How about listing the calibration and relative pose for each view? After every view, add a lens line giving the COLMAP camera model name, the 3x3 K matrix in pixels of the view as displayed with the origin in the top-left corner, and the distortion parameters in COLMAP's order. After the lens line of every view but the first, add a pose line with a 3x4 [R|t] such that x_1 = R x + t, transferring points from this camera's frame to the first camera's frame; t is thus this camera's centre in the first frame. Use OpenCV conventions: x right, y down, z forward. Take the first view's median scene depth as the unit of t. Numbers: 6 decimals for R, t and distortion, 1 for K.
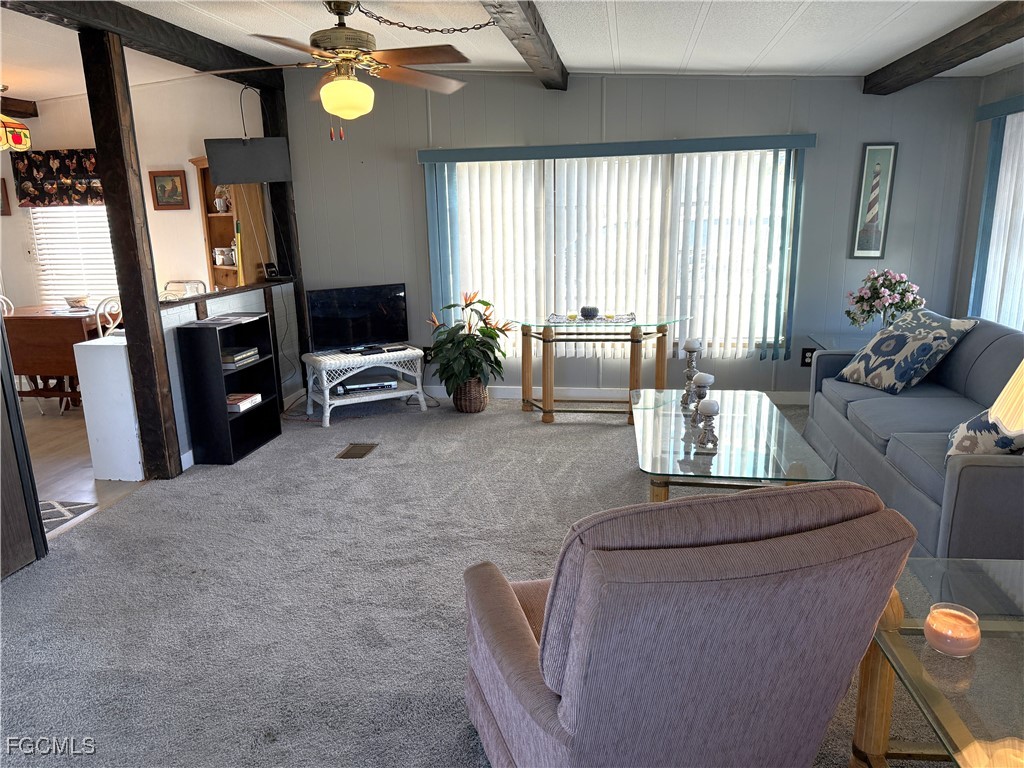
lens RADIAL K [[714.1, 0, 515.1], [0, 714.1, 387.0], [0, 0, 1]] dist [0.063978, -0.076581]
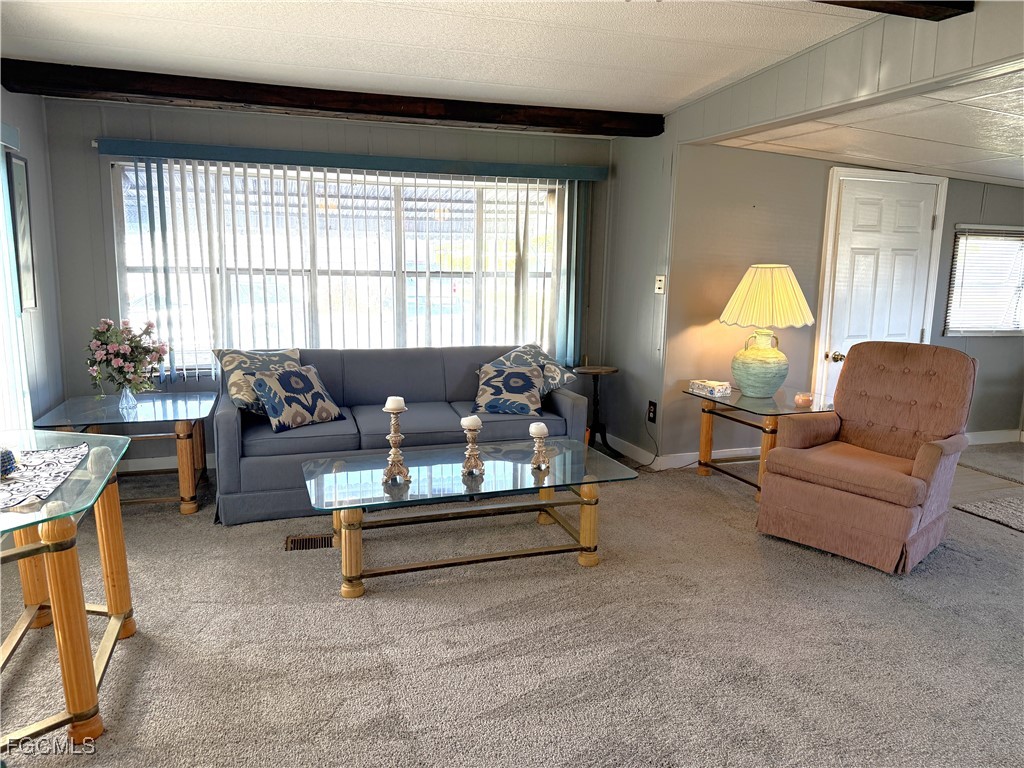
lens RADIAL K [[714.1, 0, 512.6], [0, 714.1, 382.4], [0, 0, 1]] dist [0.063978, -0.076581]
pose [[-0.448984, -0.128982, 0.884181, -0.390199], [0.204286, 0.948501, 0.242101, -0.186761], [-0.869874, 0.289325, -0.399513, 0.896106]]
